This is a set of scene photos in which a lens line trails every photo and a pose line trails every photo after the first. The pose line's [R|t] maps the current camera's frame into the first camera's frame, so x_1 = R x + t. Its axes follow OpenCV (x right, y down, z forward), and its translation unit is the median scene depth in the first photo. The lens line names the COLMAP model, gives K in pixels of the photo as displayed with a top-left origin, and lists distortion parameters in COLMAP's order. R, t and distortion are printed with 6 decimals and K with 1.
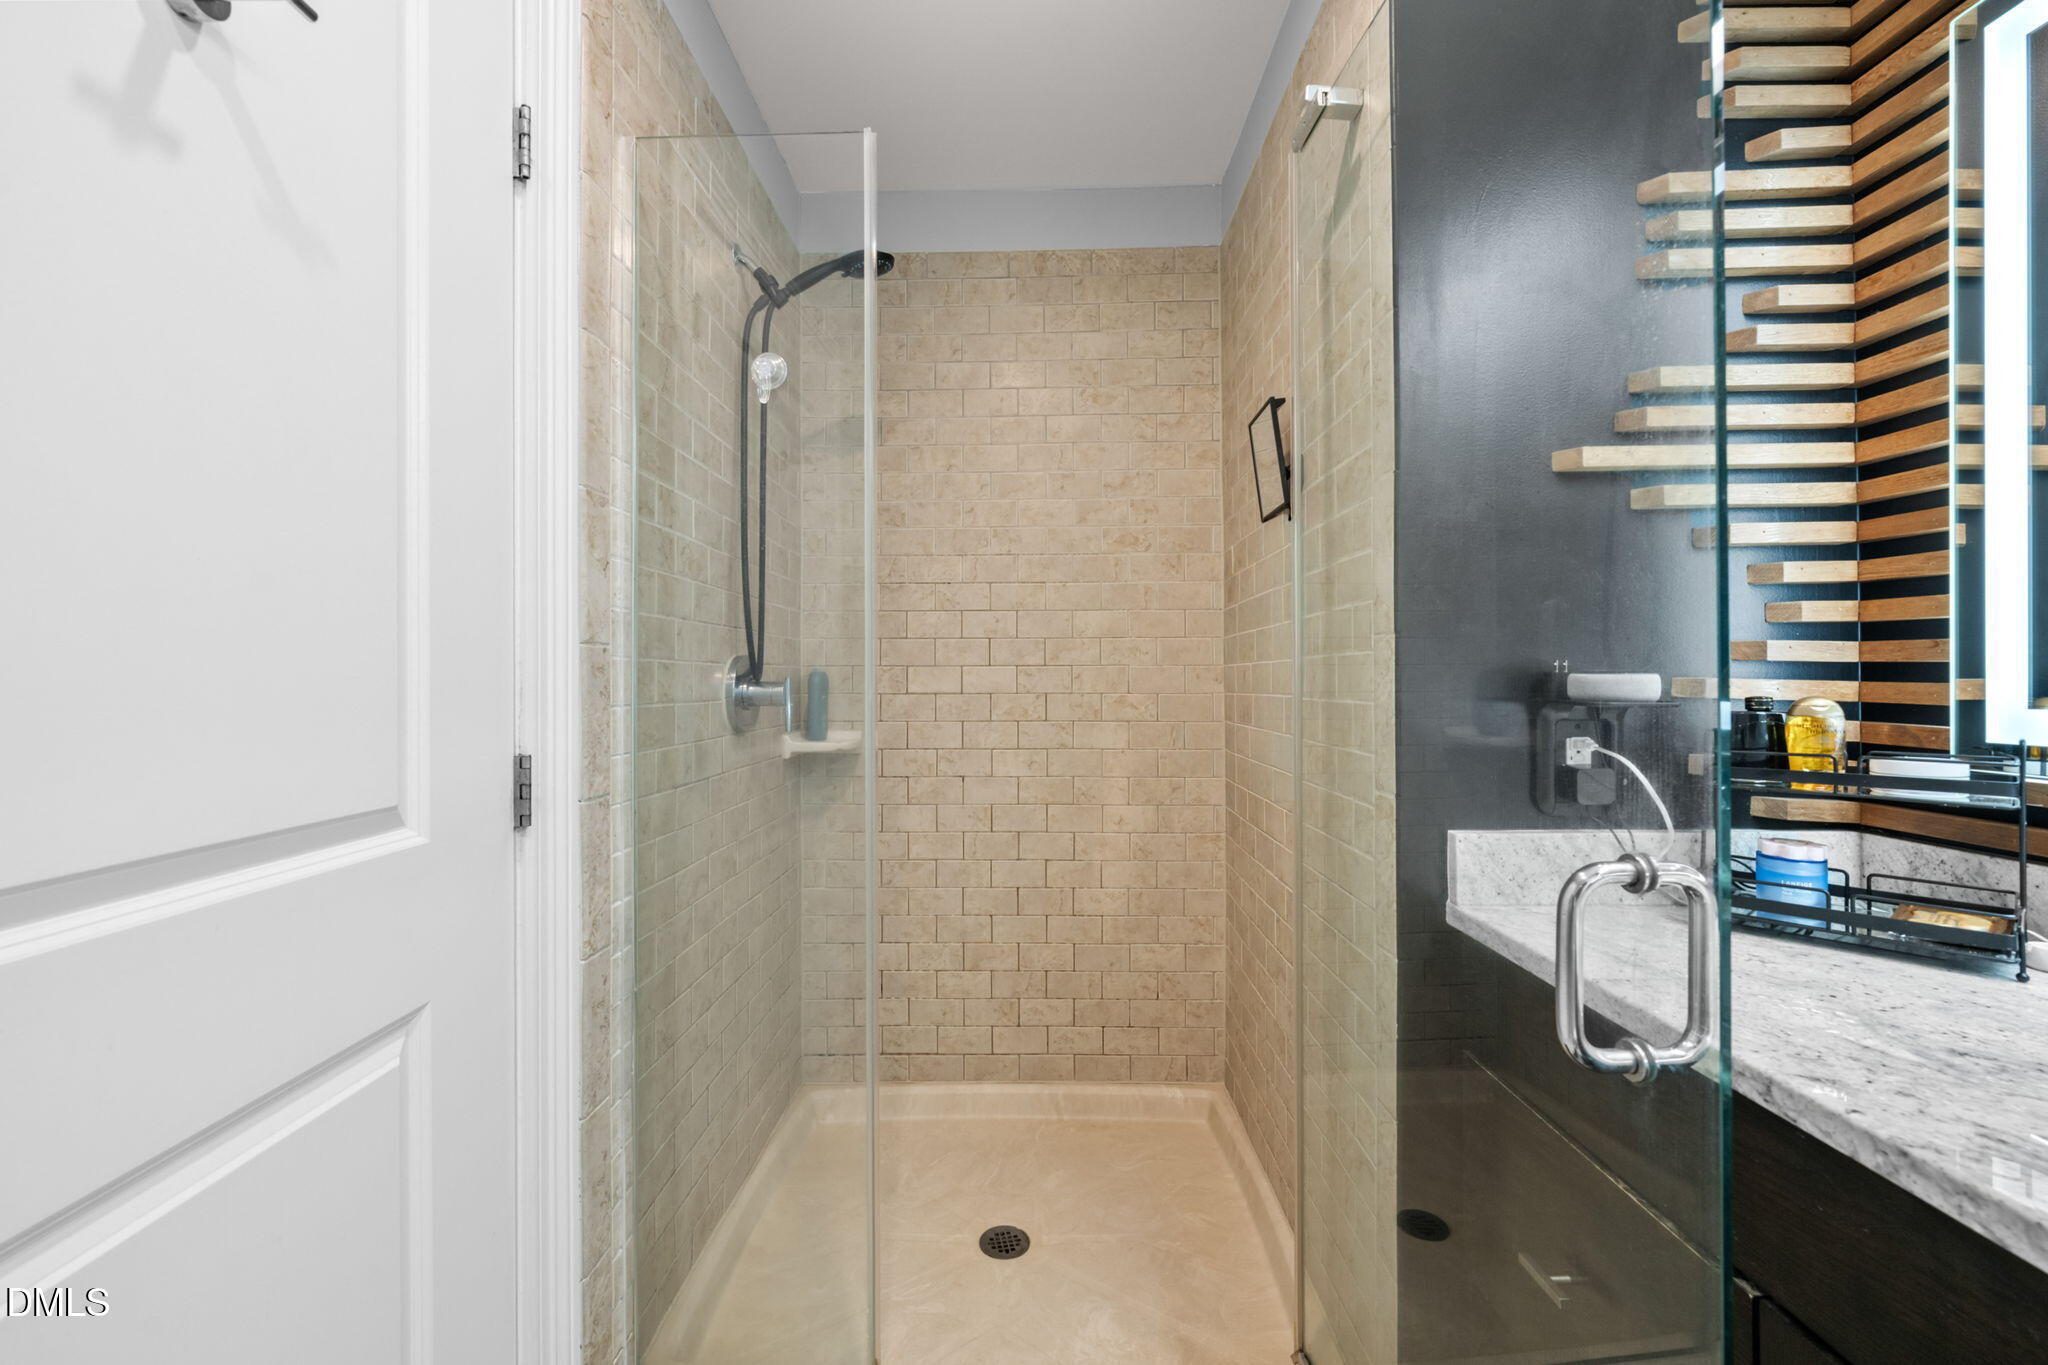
lens RADIAL K [[808.4, 0, 1024.0], [0, 808.4, 682.5], [0, 0, 1]] dist [0.000437, 0.000082]
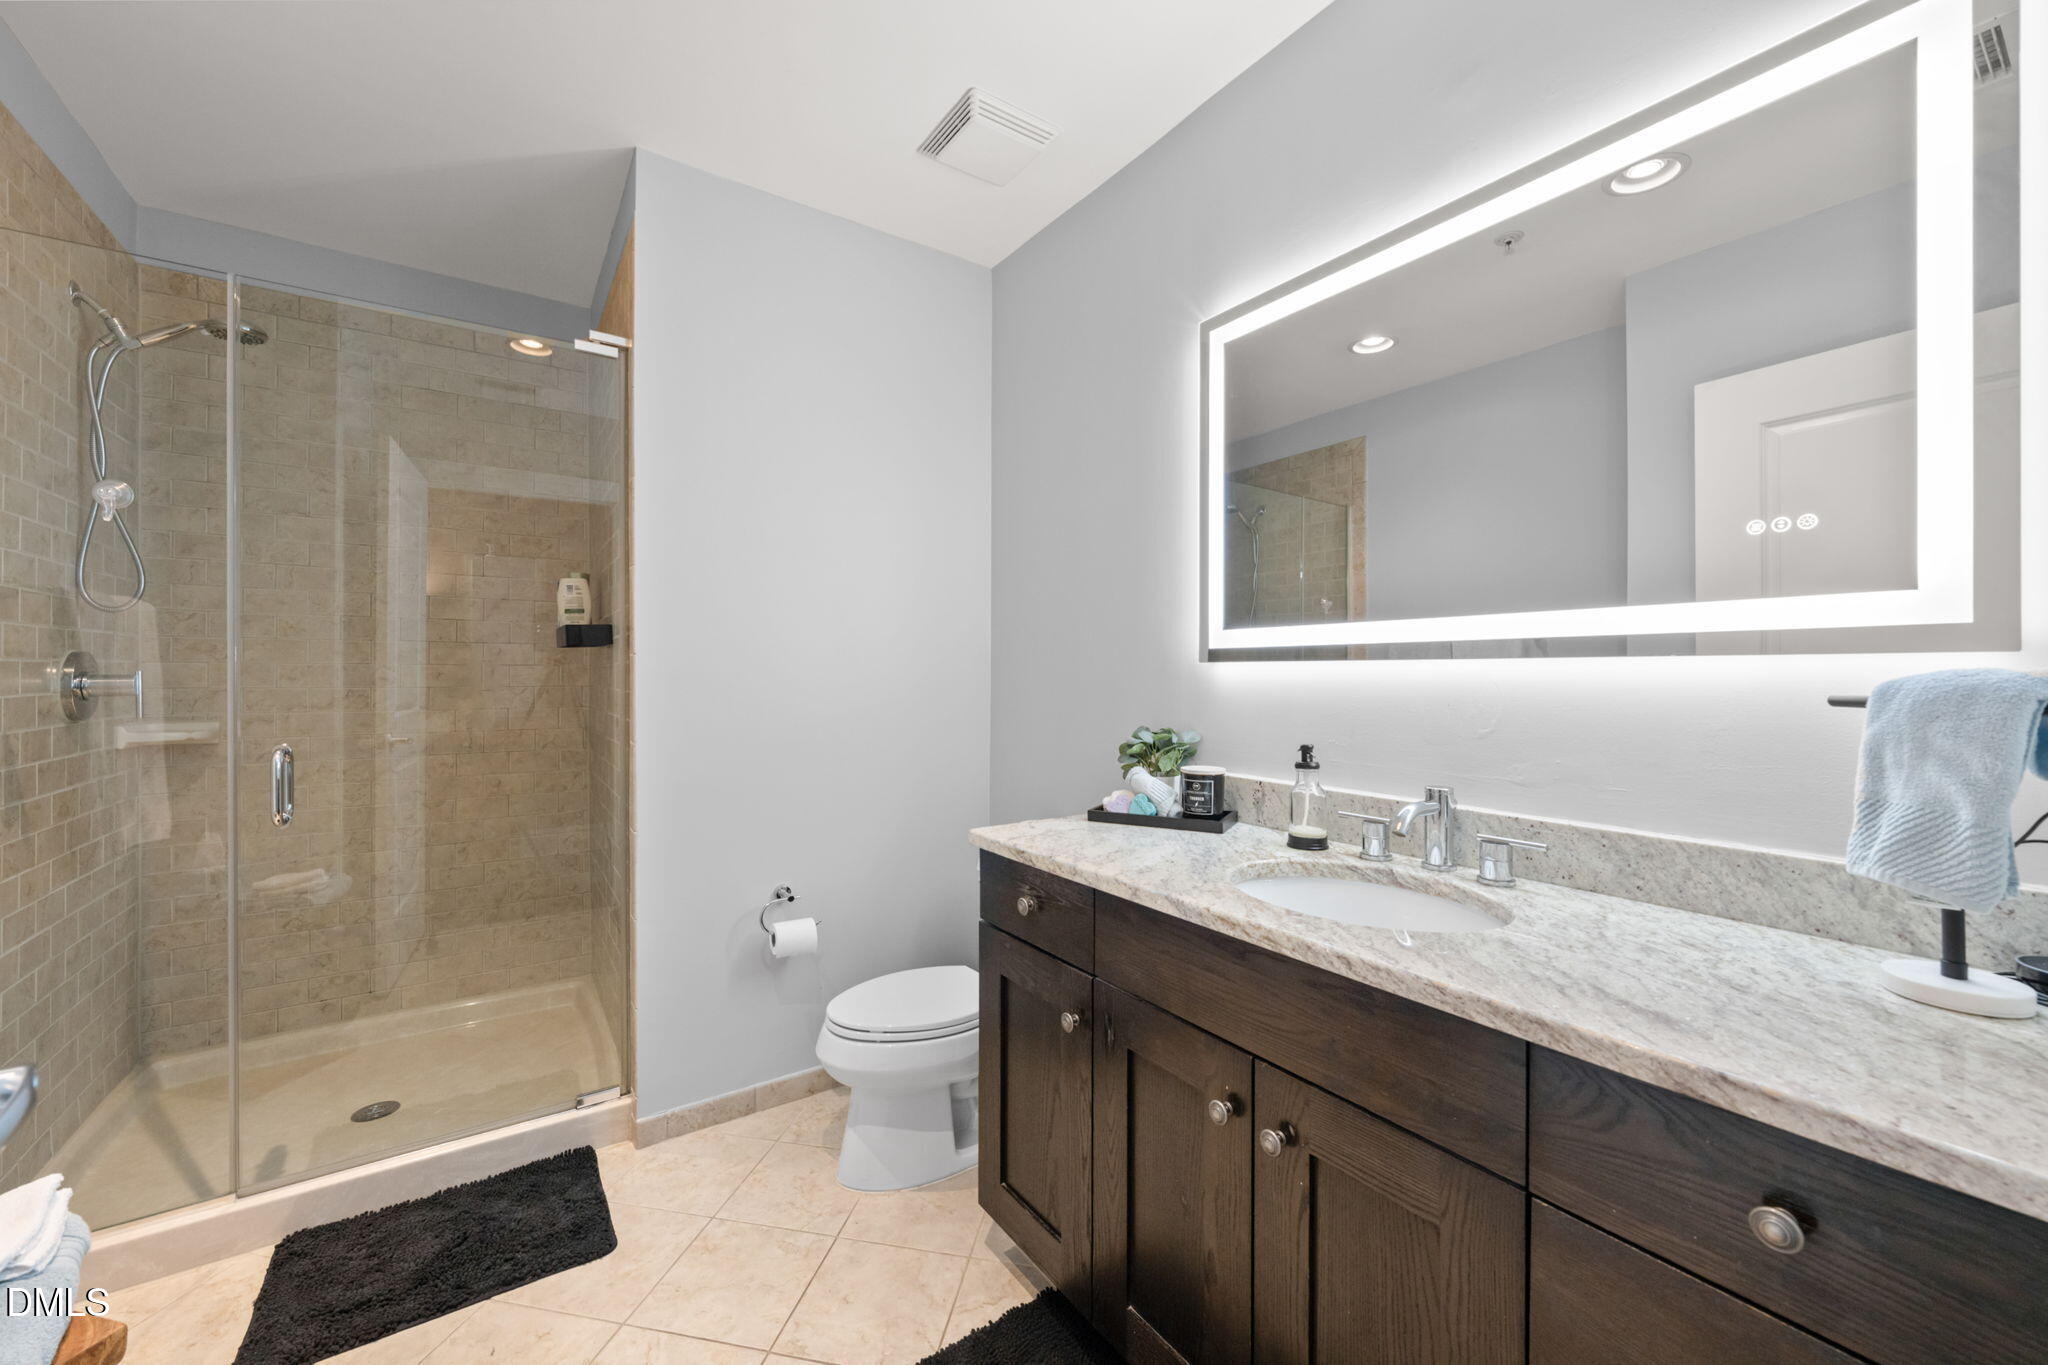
lens RADIAL K [[808.4, 0, 1024.0], [0, 808.4, 682.5], [0, 0, 1]] dist [0.000437, 0.000082]
pose [[0.829163, 0.001339, 0.559006, 0.118512], [-0.002437, 0.999996, 0.001220, 0.004012], [-0.559002, -0.002374, 0.829163, -0.674036]]
